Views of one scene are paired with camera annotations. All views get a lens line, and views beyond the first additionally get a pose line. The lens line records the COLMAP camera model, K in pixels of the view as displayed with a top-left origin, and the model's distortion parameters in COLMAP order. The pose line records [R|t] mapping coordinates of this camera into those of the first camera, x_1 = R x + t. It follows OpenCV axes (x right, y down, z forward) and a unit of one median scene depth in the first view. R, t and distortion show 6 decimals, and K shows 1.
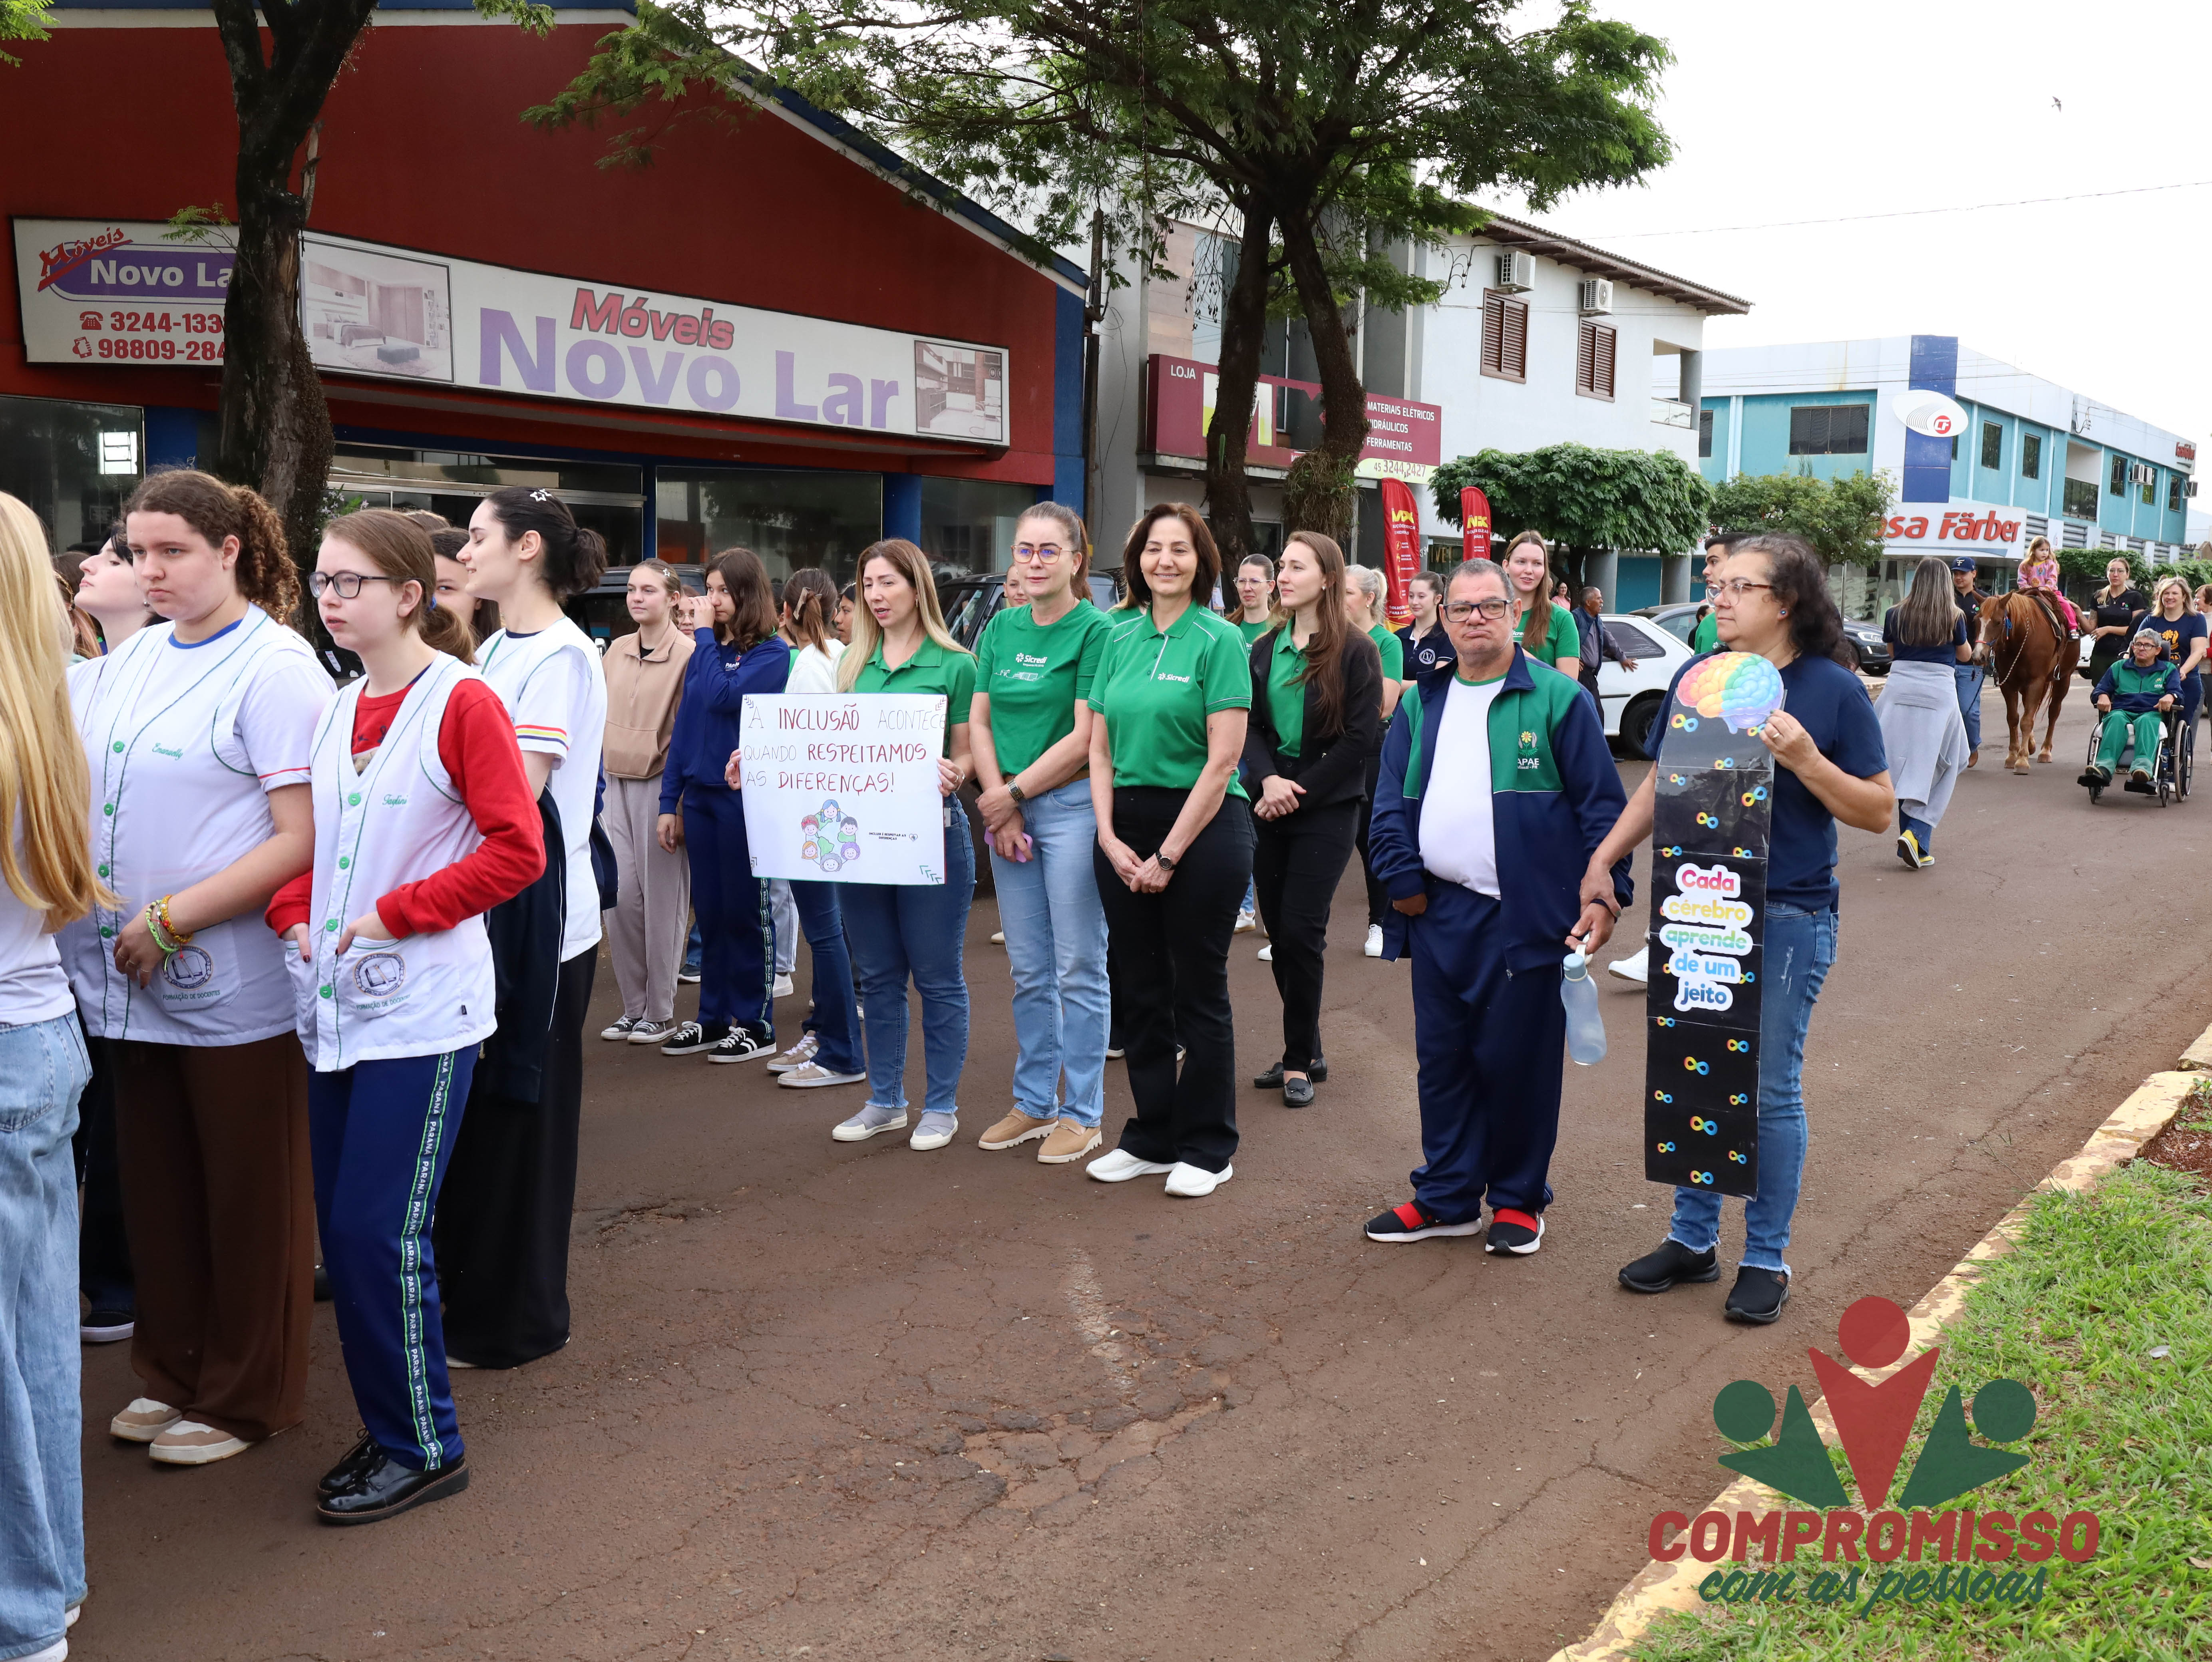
lens RADIAL K [[2091.3, 0, 1106.7], [0, 2091.3, 842.5], [0, 0, 1]] dist [-0.019143, 0.000000]
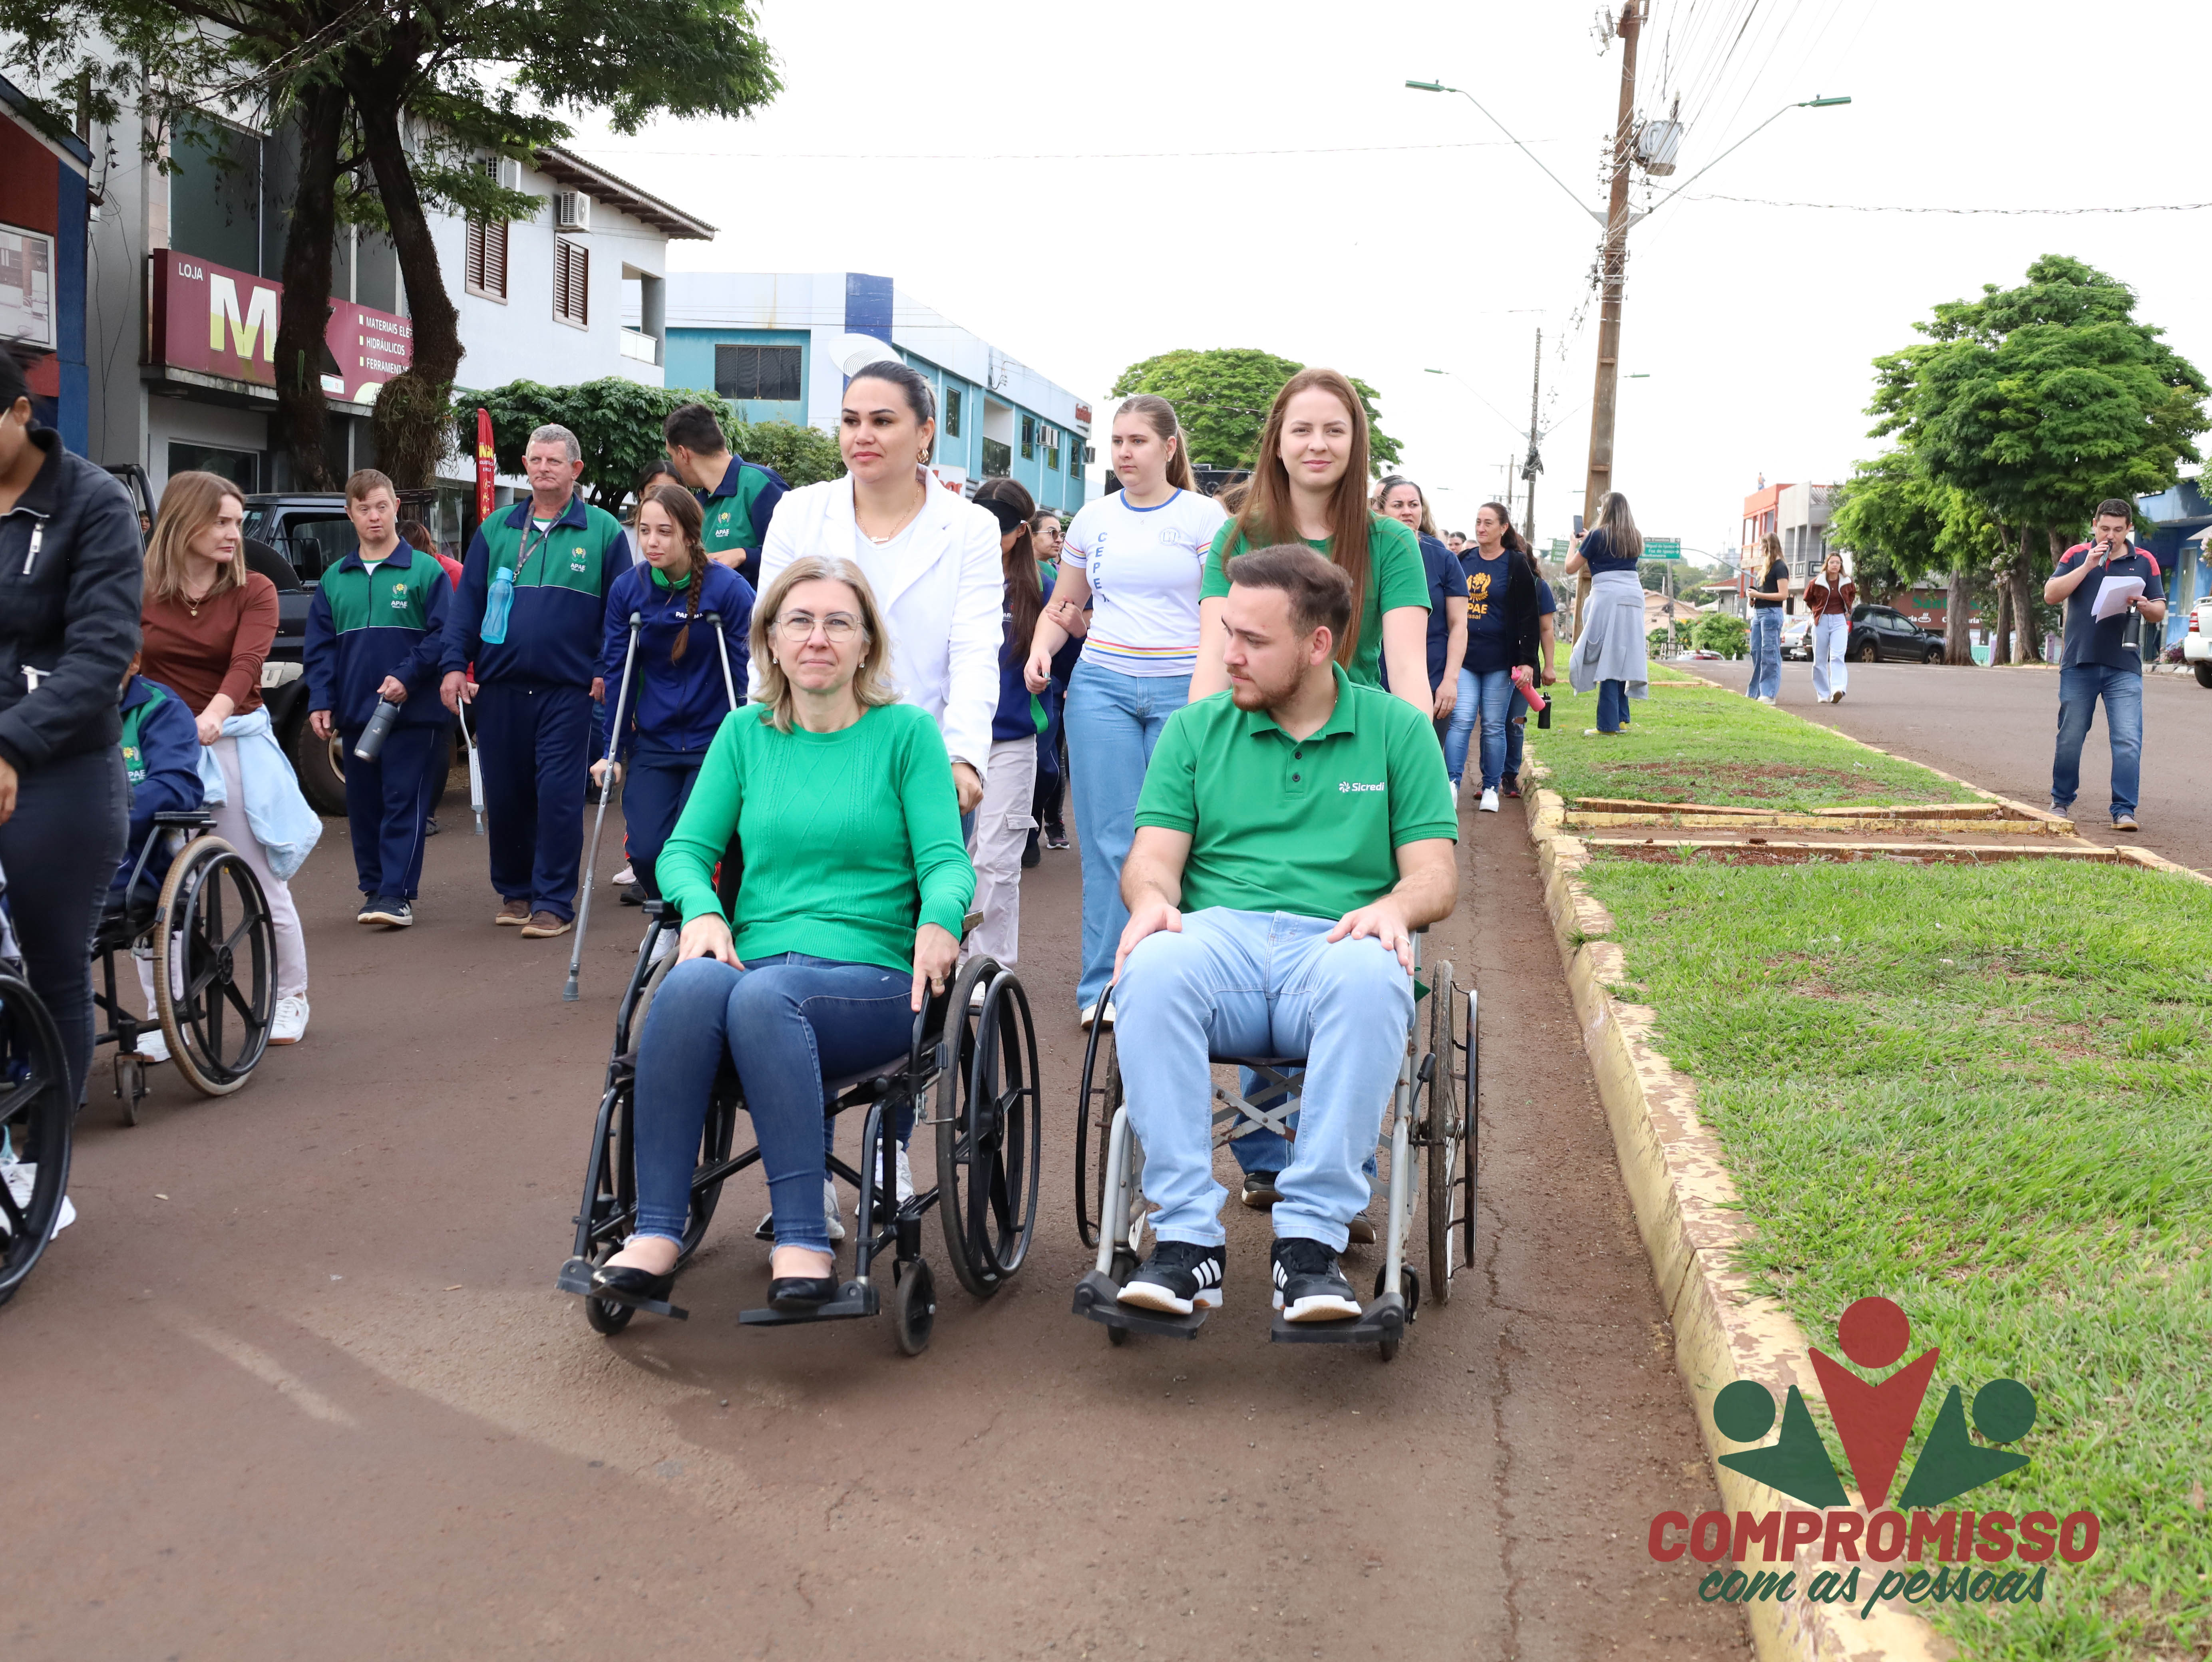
lens RADIAL K [[2718.4, 0, 1121.1], [0, 2718.4, 827.2], [0, 0, 1]] dist [-0.023289, 0.000000]
pose [[0.869332, -0.026377, 0.493524, -0.199078], [0.037215, 0.999233, -0.012148, 0.030828], [-0.492825, 0.028927, 0.869648, -0.150915]]
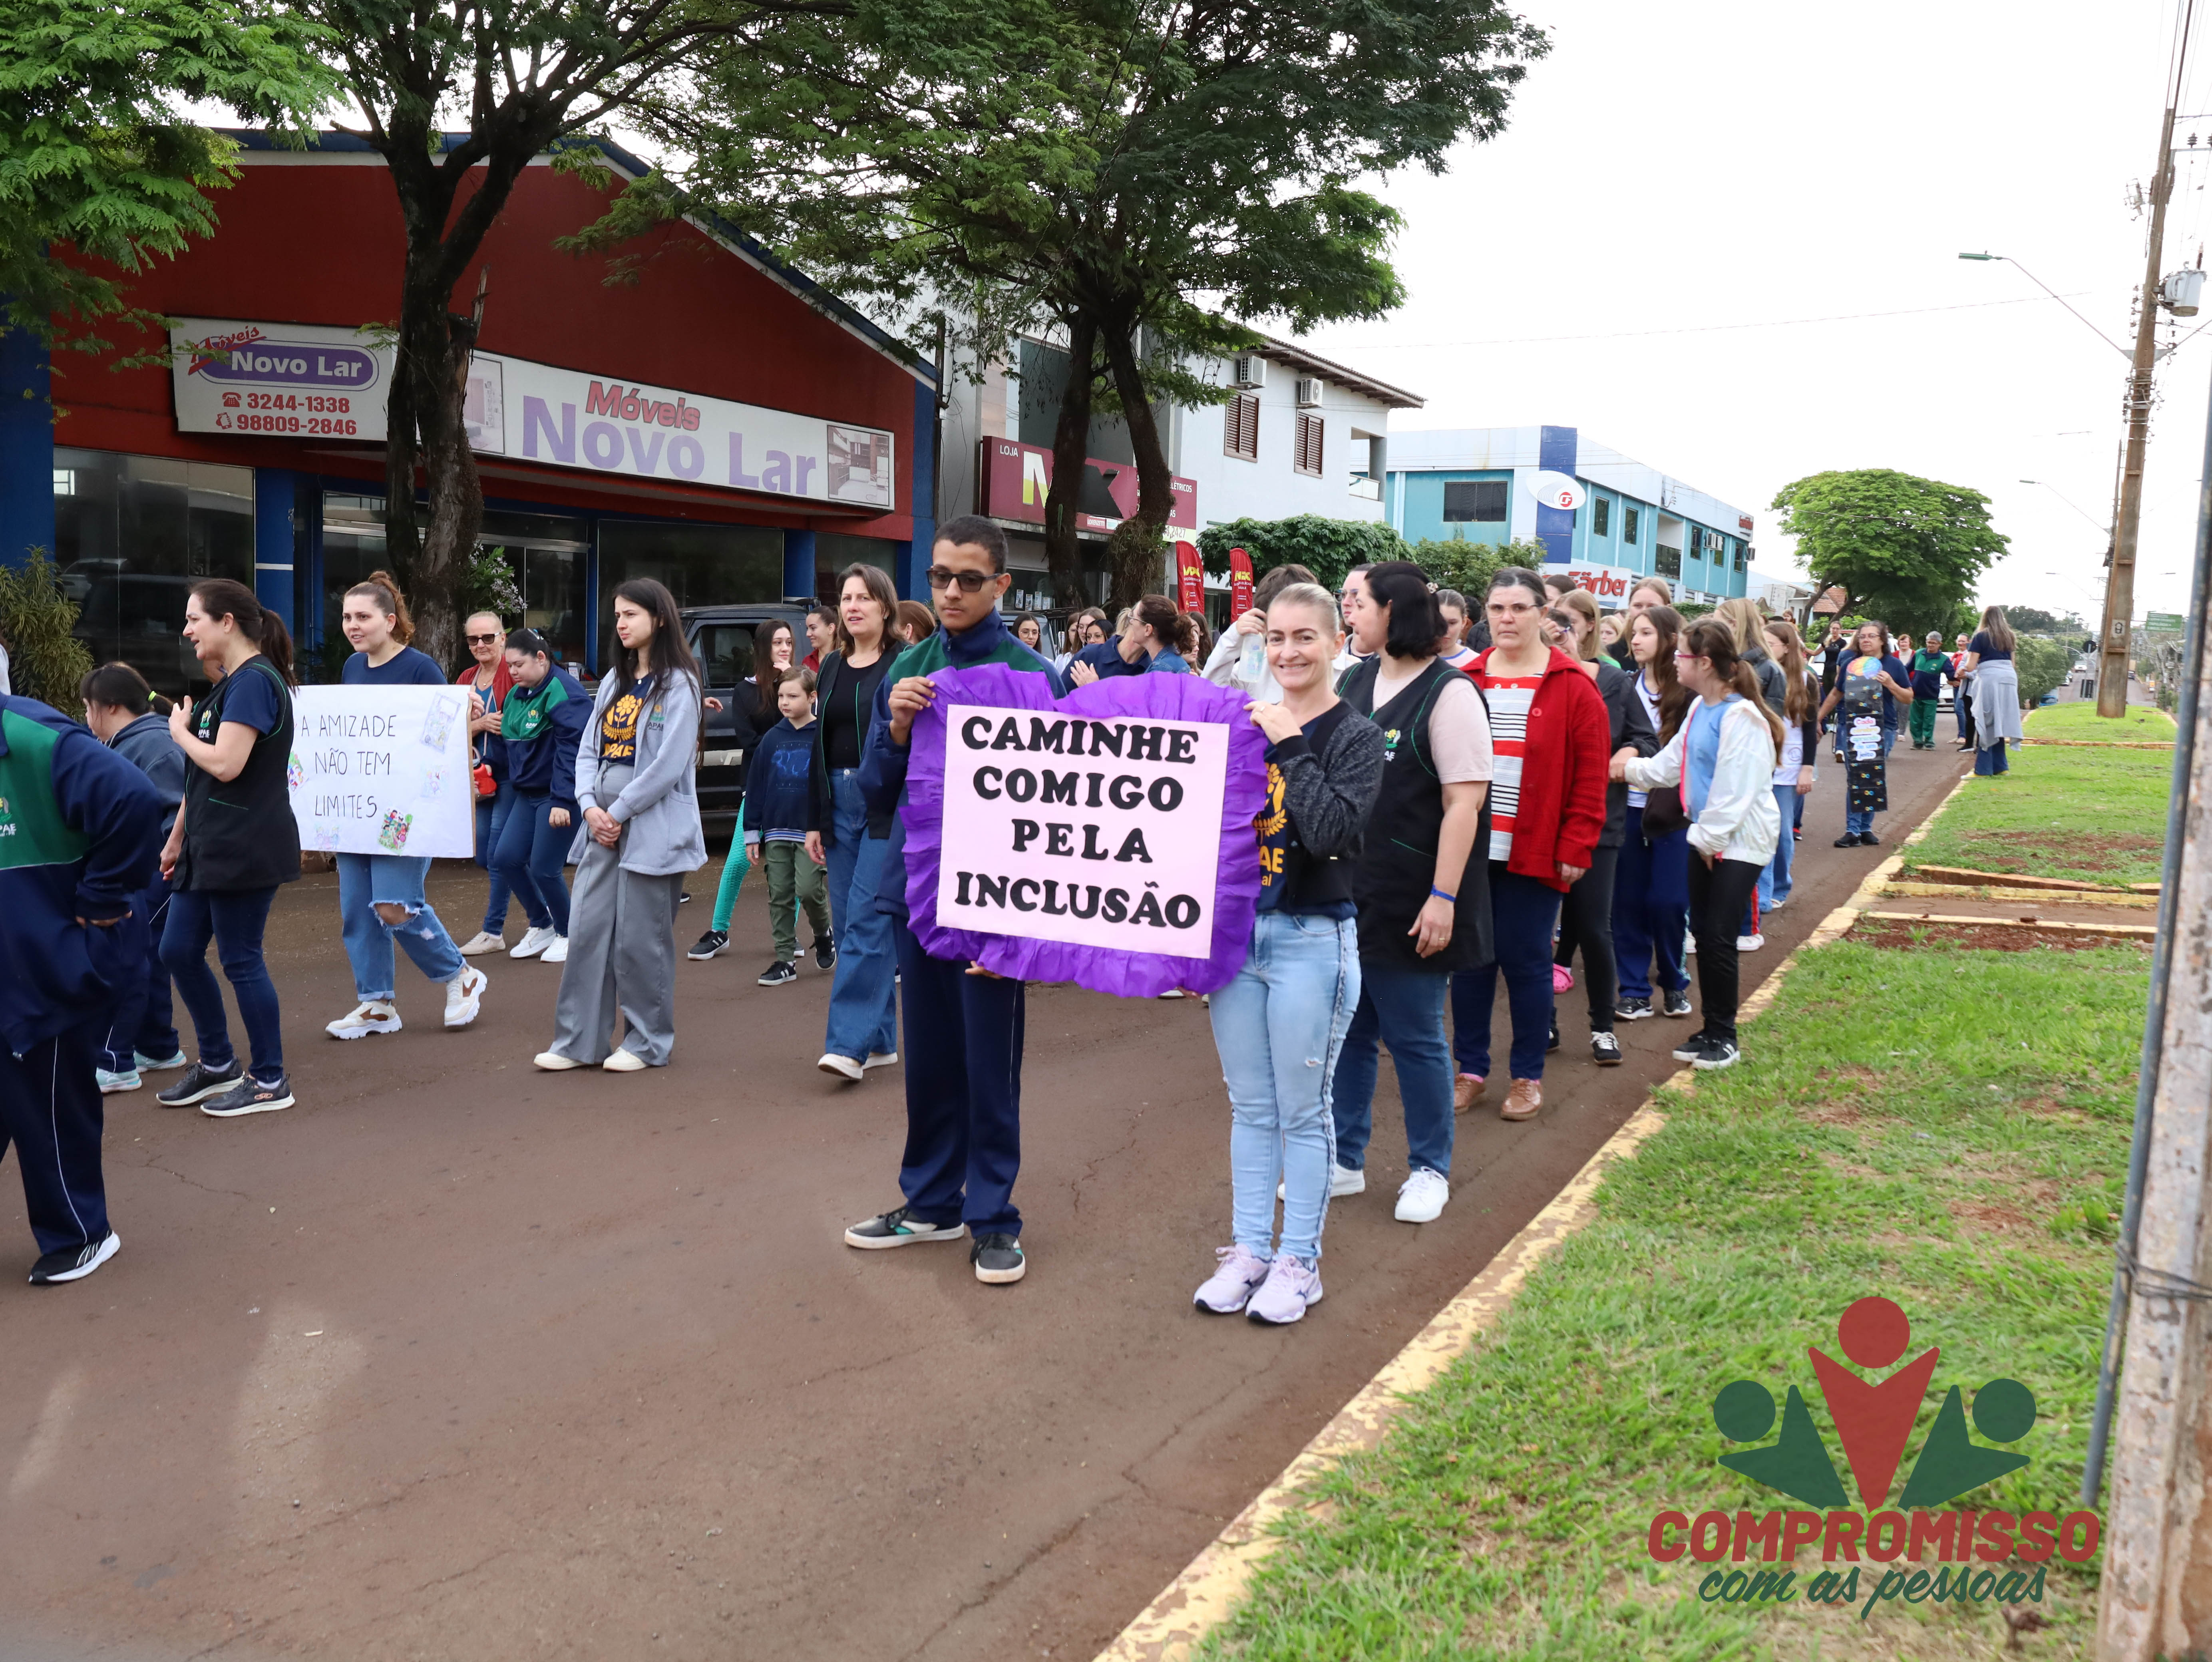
lens RADIAL K [[1919.1, 0, 1105.5], [0, 1919.1, 833.2], [0, 0, 1]] dist [-0.003688, -0.011264]
pose [[0.986963, -0.004466, 0.160884, -0.097472], [0.006690, 0.999889, -0.013285, 0.017135], [-0.160807, 0.014188, 0.986884, -0.132919]]
